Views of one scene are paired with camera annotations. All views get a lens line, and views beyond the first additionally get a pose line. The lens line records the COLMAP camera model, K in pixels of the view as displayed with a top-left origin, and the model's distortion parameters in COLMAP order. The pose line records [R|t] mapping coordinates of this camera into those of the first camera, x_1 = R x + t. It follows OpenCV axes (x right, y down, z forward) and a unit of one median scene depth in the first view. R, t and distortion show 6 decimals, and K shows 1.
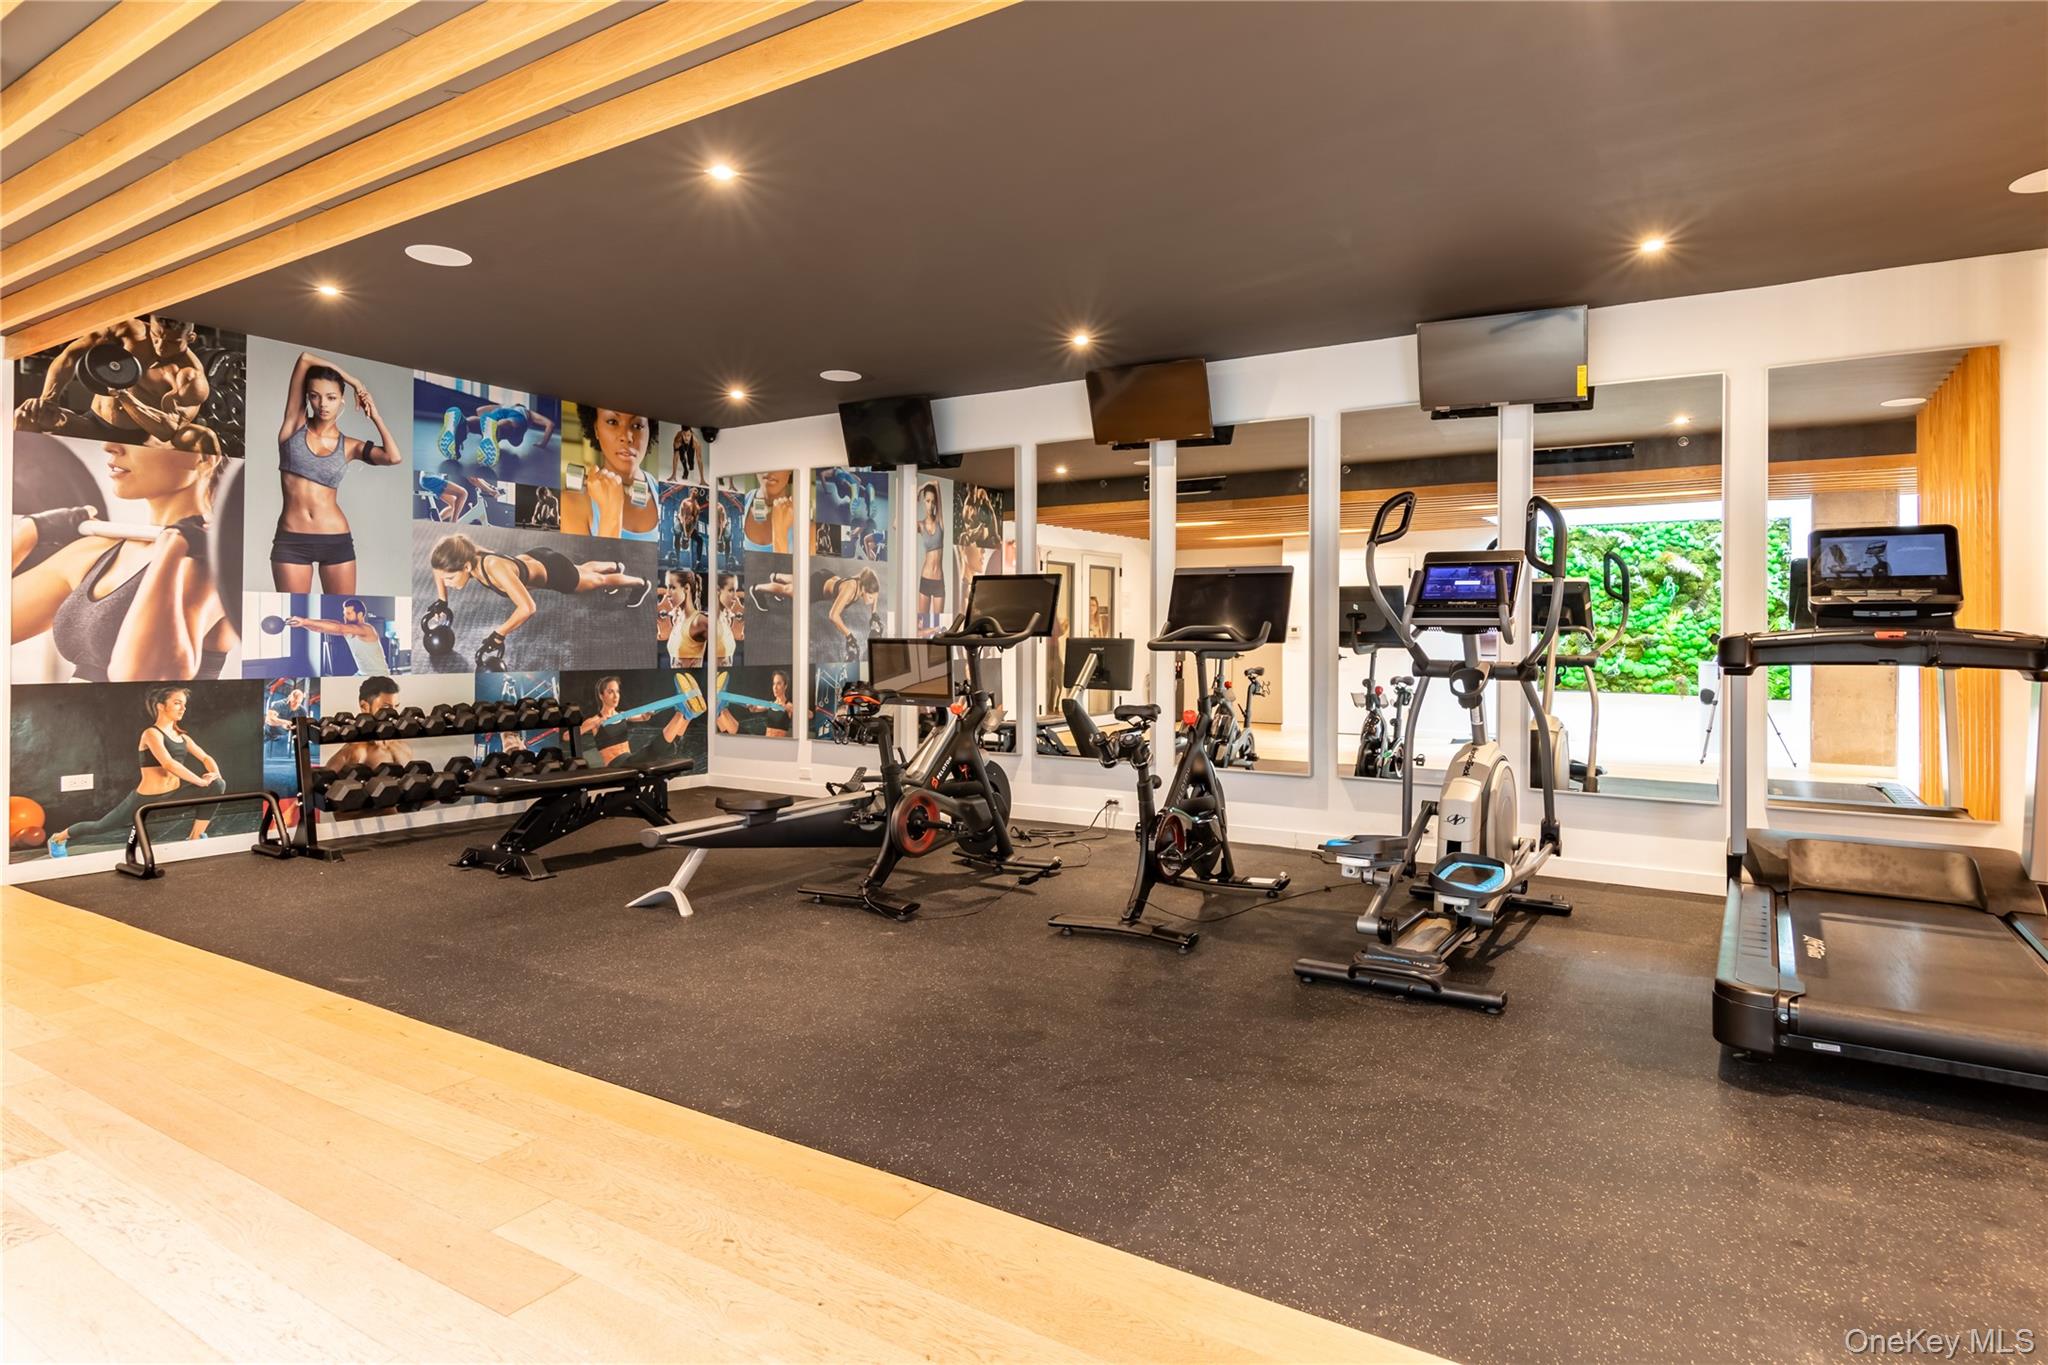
lens RADIAL K [[1122.4, 0, 1023.7], [0, 1122.4, 676.2], [0, 0, 1]] dist [-0.030258, -0.002603]
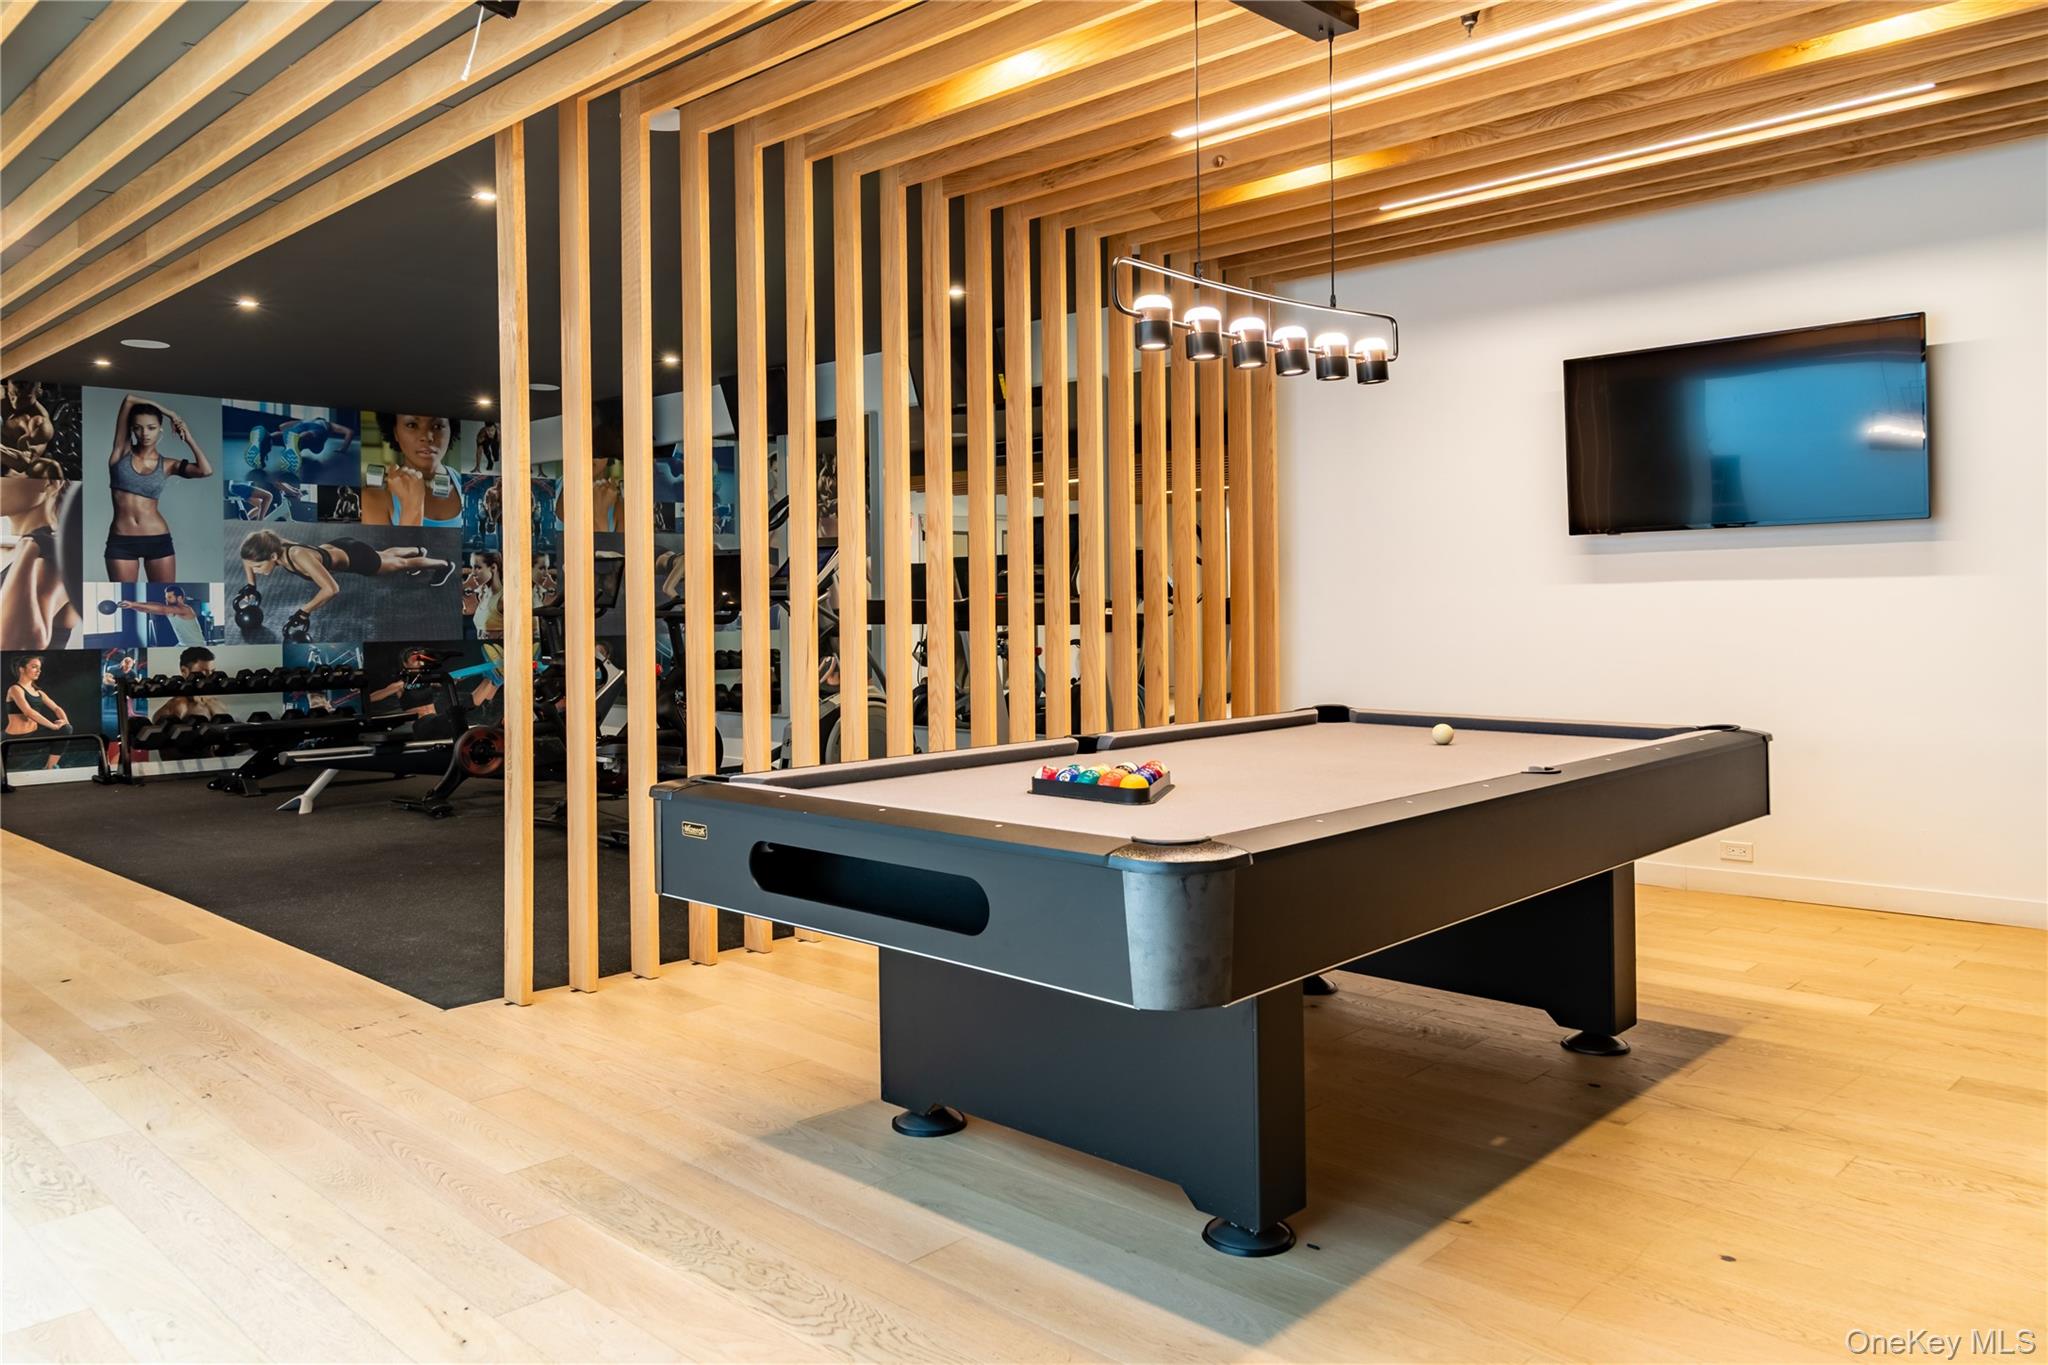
lens RADIAL K [[1472.3, 0, 1024.3], [0, 1472.3, 673.9], [0, 0, 1]] dist [-0.015247, -0.013431]
pose [[0.978832, -0.003829, -0.204631, 0.665971], [0.006620, 0.999894, 0.012956, 0.015398], [0.204559, -0.014036, 0.978754, -0.422176]]
